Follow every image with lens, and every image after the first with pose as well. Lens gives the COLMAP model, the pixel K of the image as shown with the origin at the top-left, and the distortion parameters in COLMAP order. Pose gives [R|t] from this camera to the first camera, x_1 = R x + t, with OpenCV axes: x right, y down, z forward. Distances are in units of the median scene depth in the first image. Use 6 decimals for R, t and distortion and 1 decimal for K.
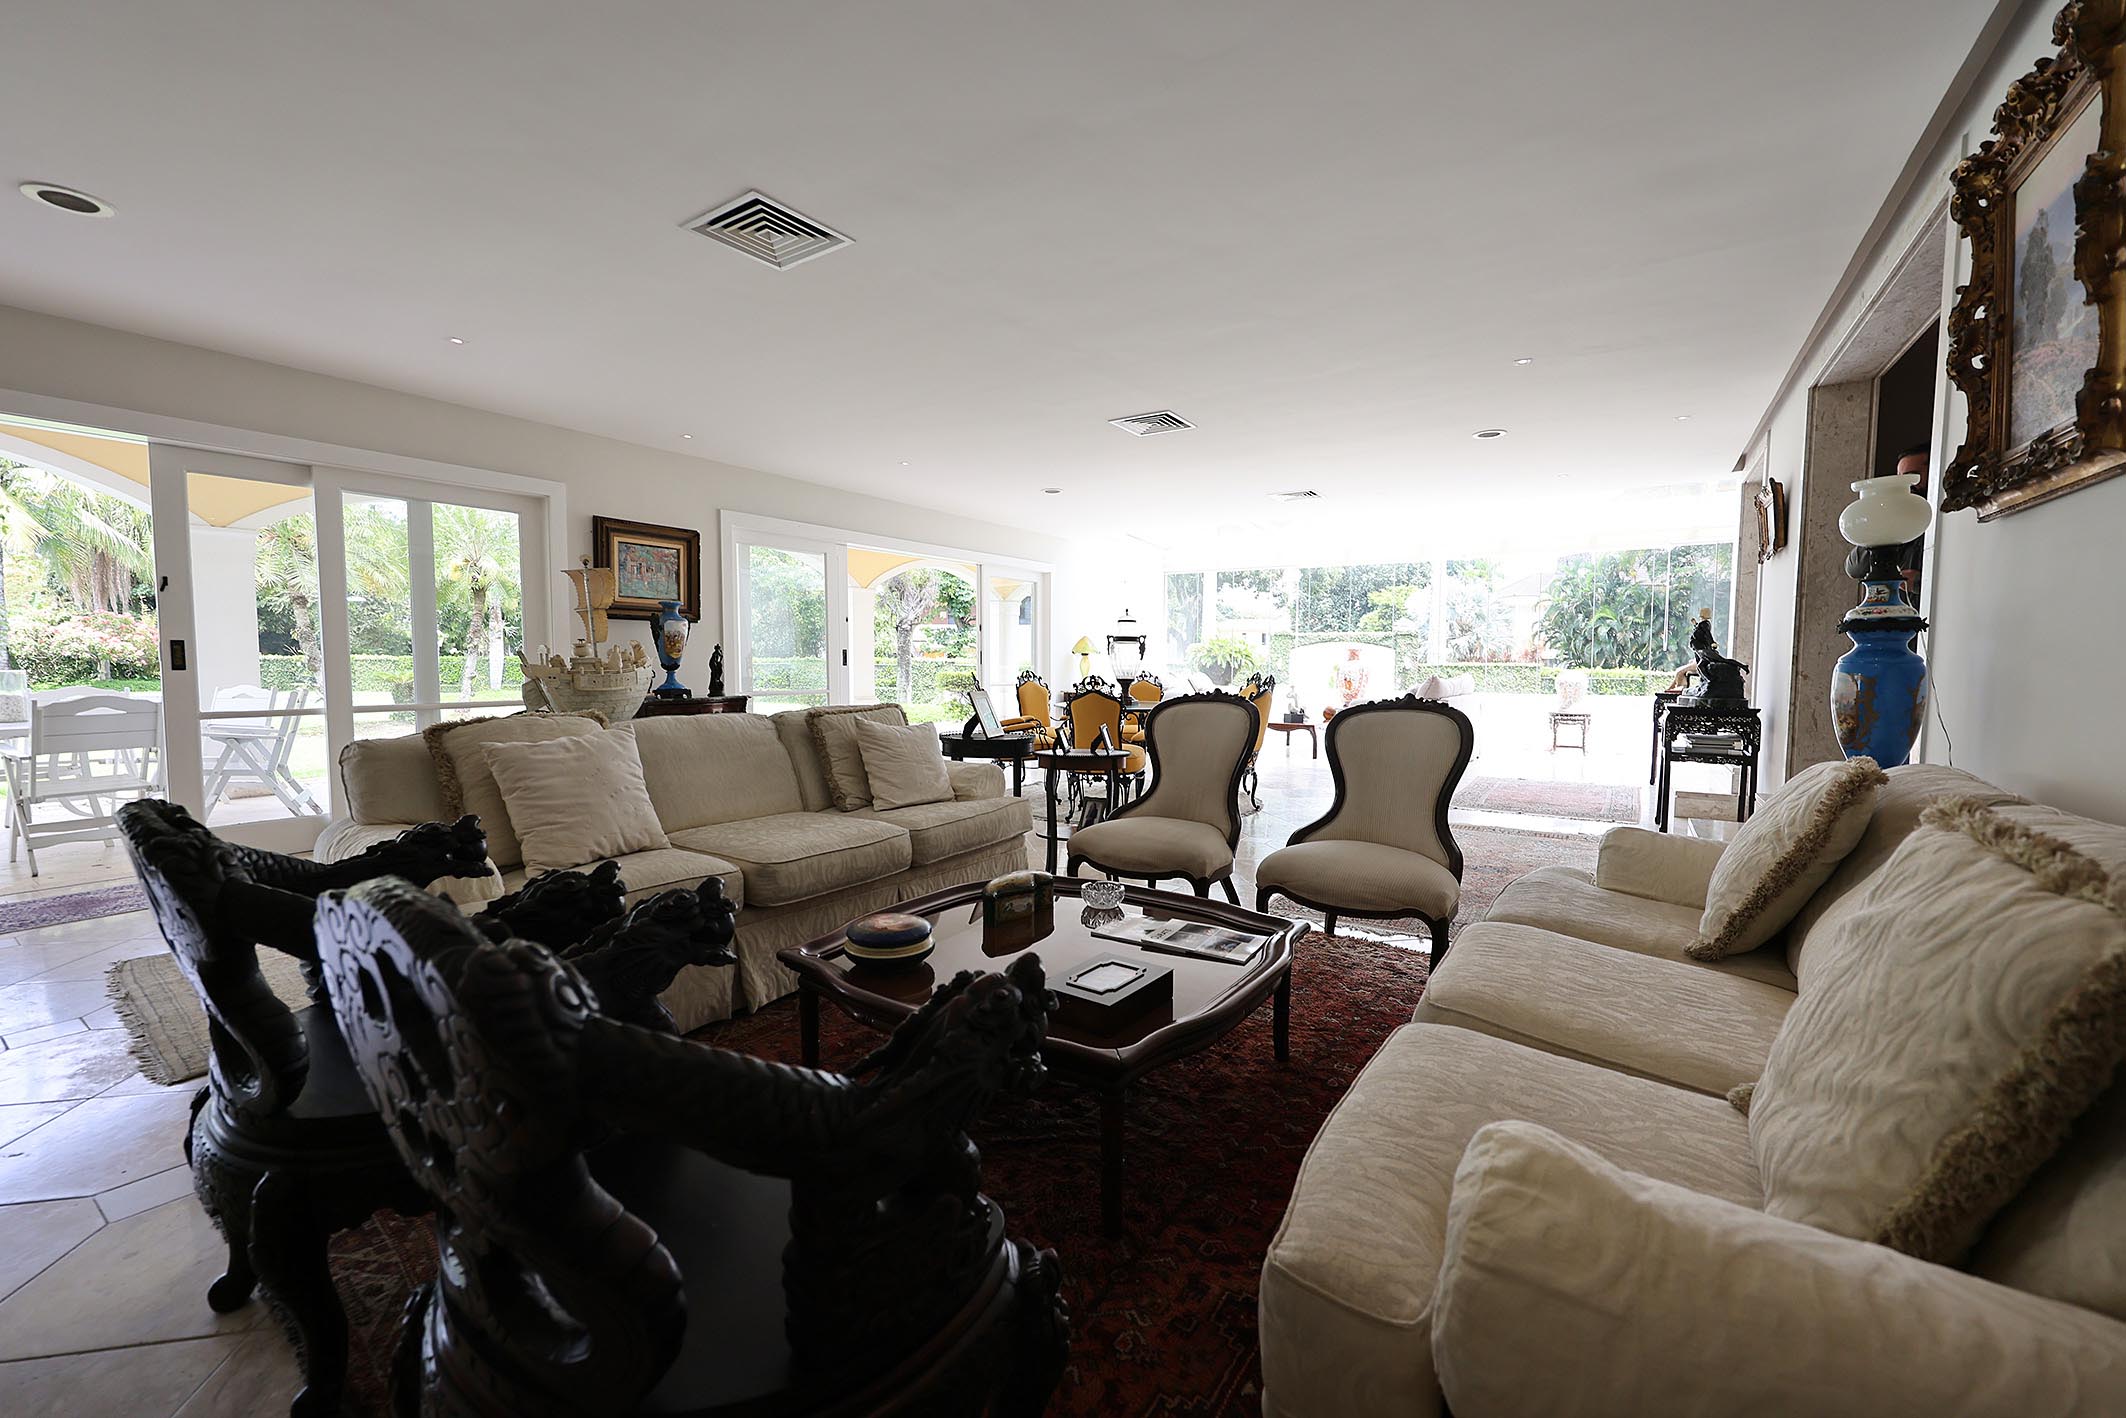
lens RADIAL K [[855.6, 0, 1064.4], [0, 855.6, 705.0], [0, 0, 1]] dist [-0.002505, -0.000128]
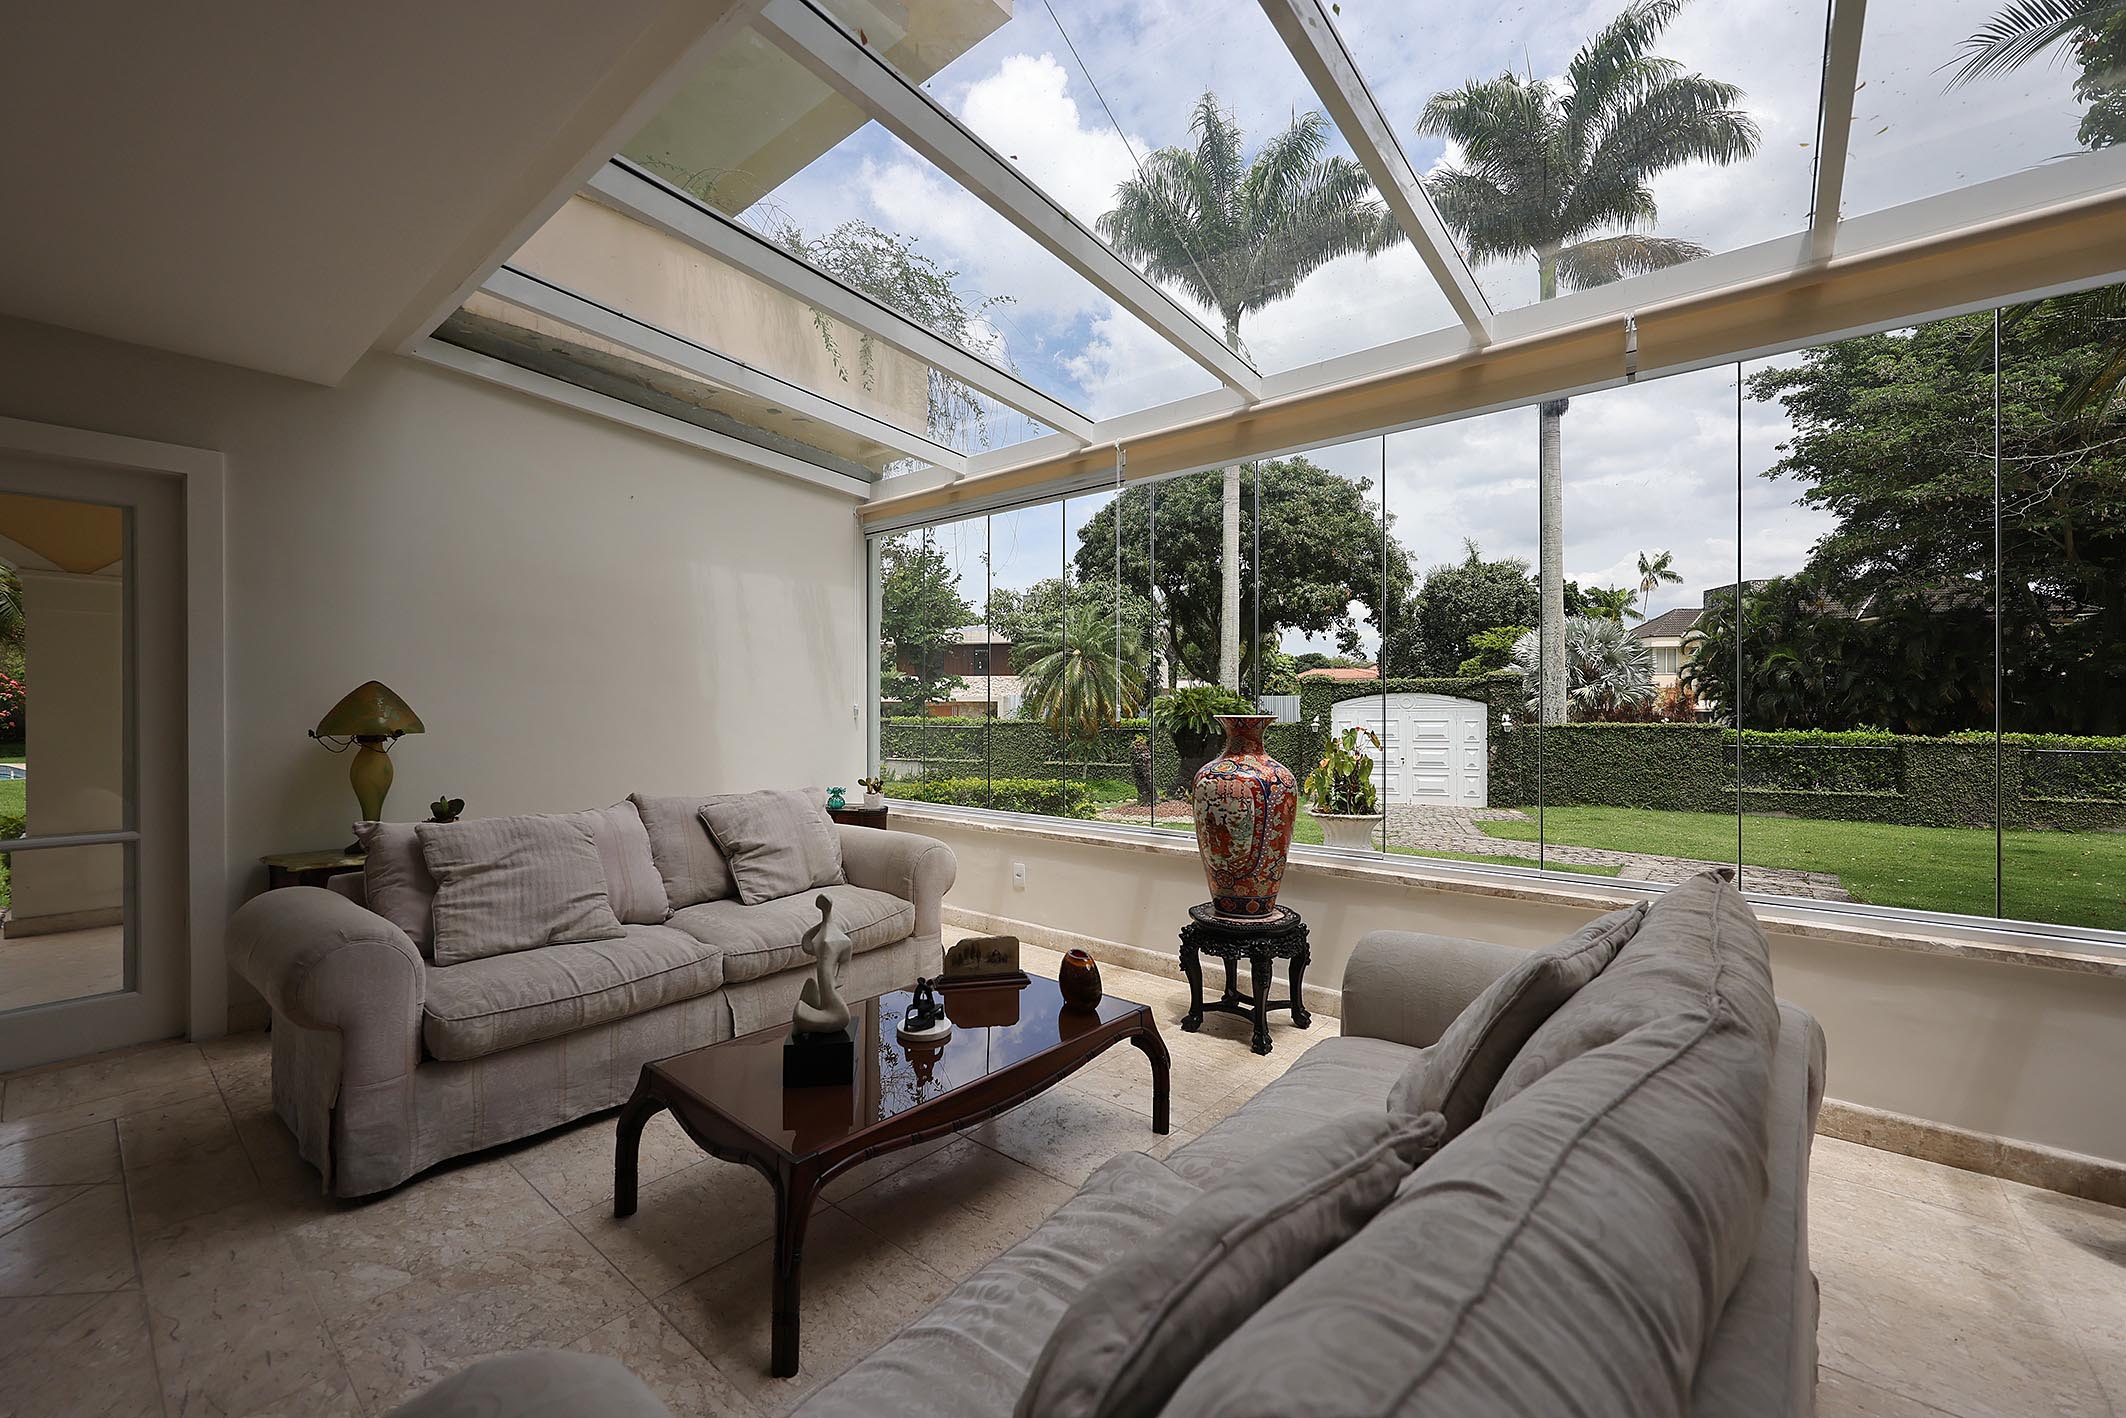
lens RADIAL K [[855.6, 0, 1057.1], [0, 855.6, 697.9], [0, 0, 1]] dist [-0.002505, -0.000128]
pose [[0.992930, -0.004730, -0.118604, 0.070450], [-0.003459, 0.997628, -0.068746, -0.011694], [0.118648, 0.068671, 0.990559, 0.156628]]
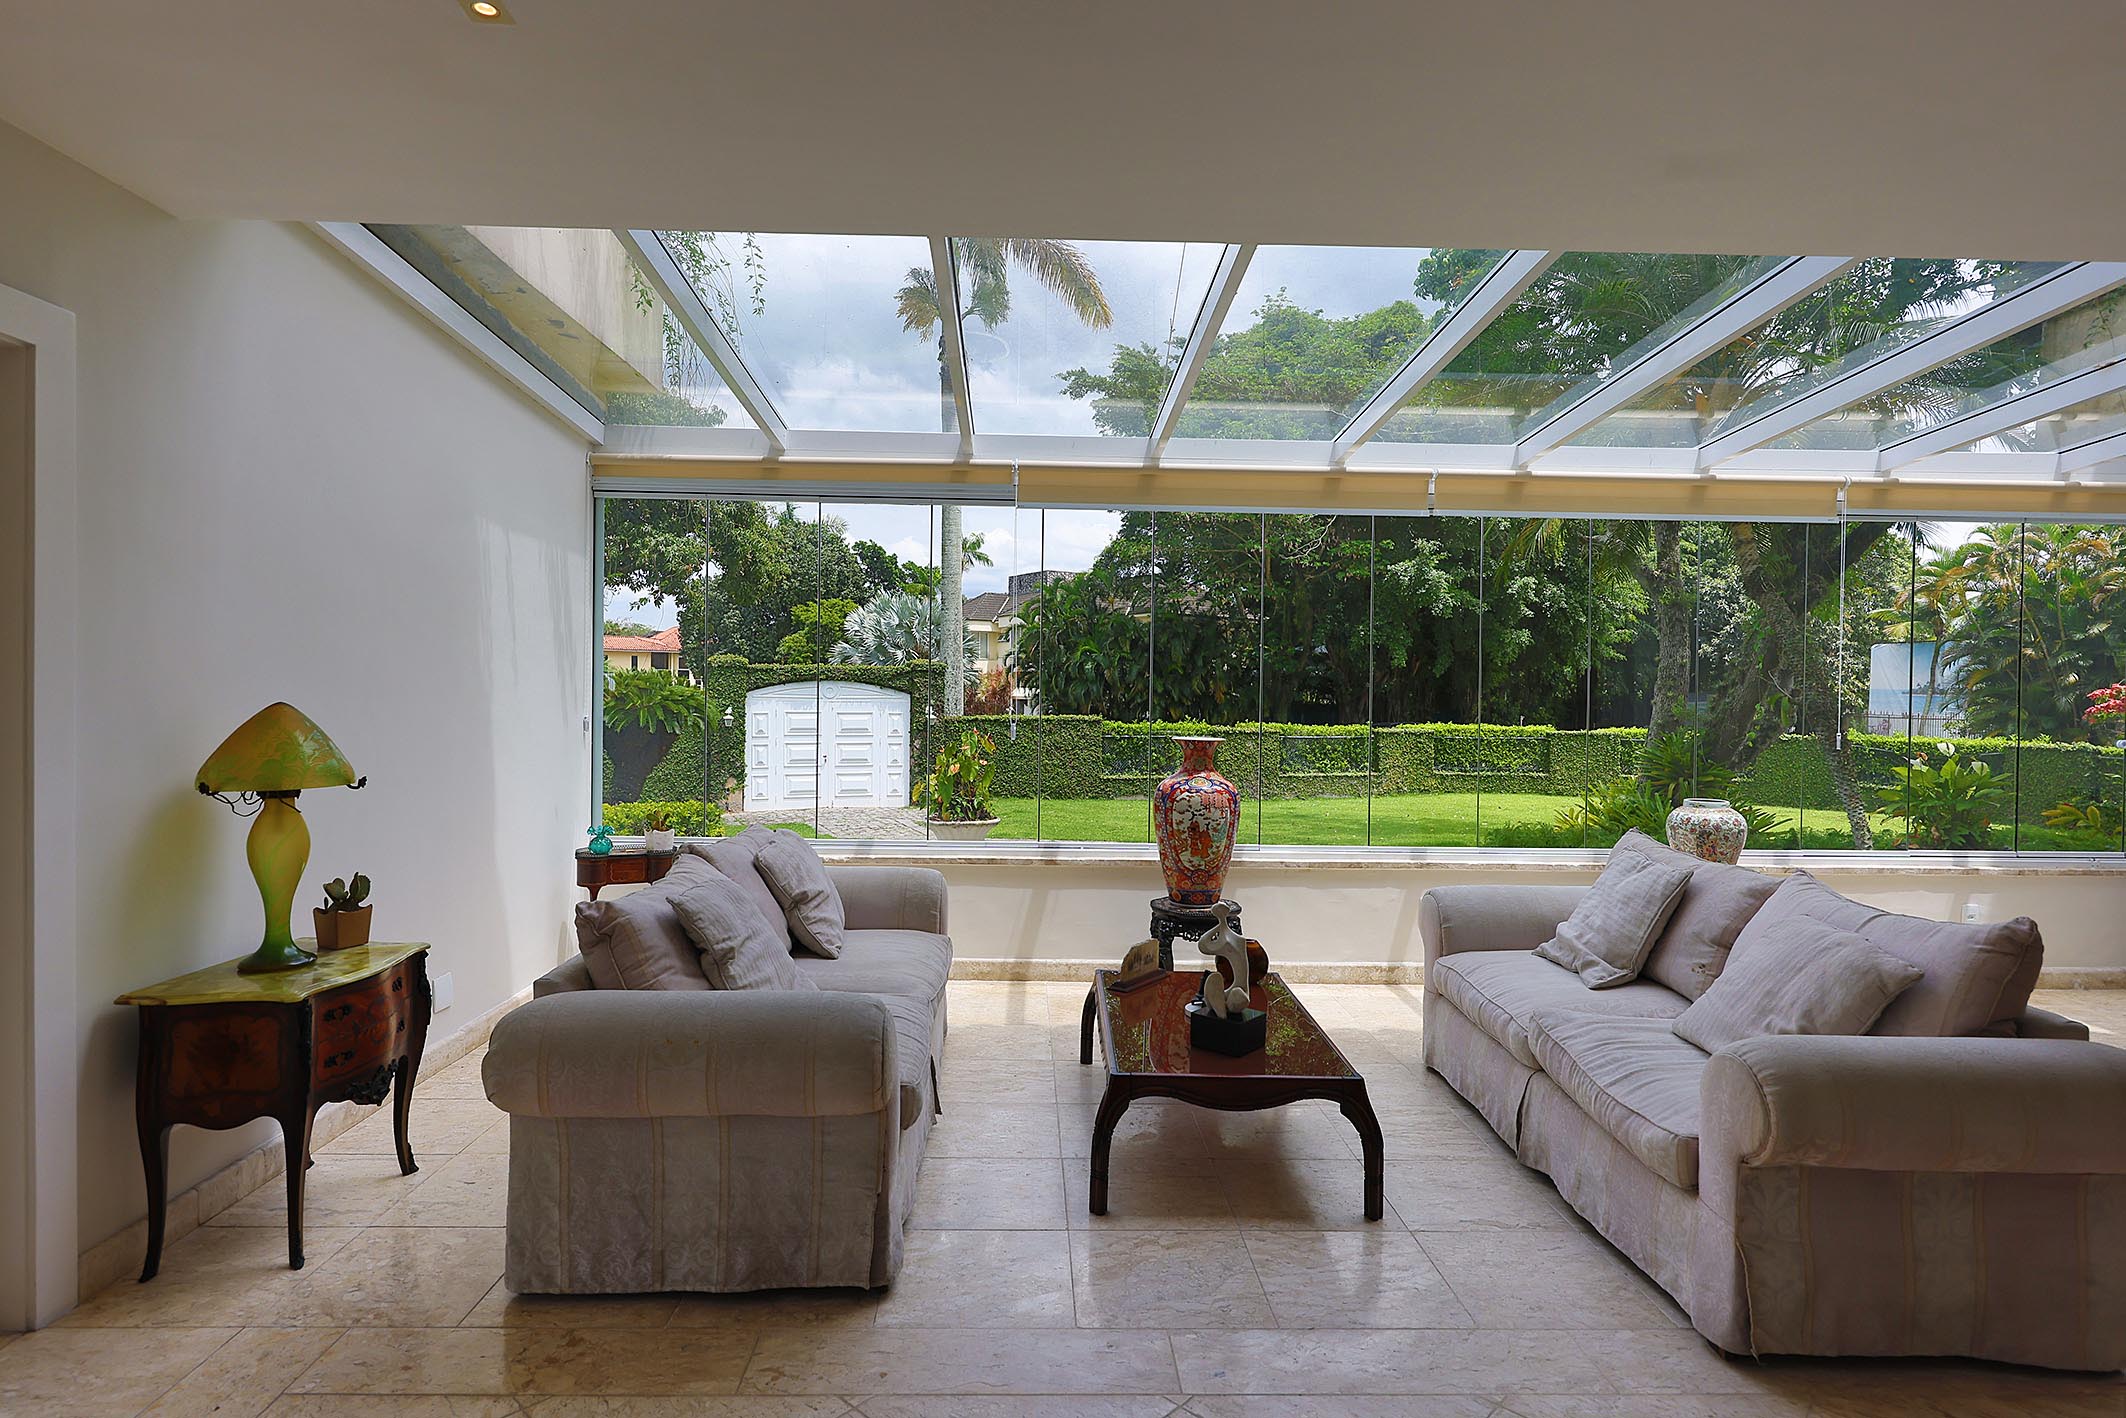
lens RADIAL K [[1110.3, 0, 1057.2], [0, 1110.3, 699.3], [0, 0, 1]] dist [0.001346, -0.000656]
pose [[0.821478, 0.005546, 0.570213, 0.005526], [0.020360, 0.999030, -0.039048, -0.014862], [-0.569877, 0.043686, 0.820568, 0.147675]]
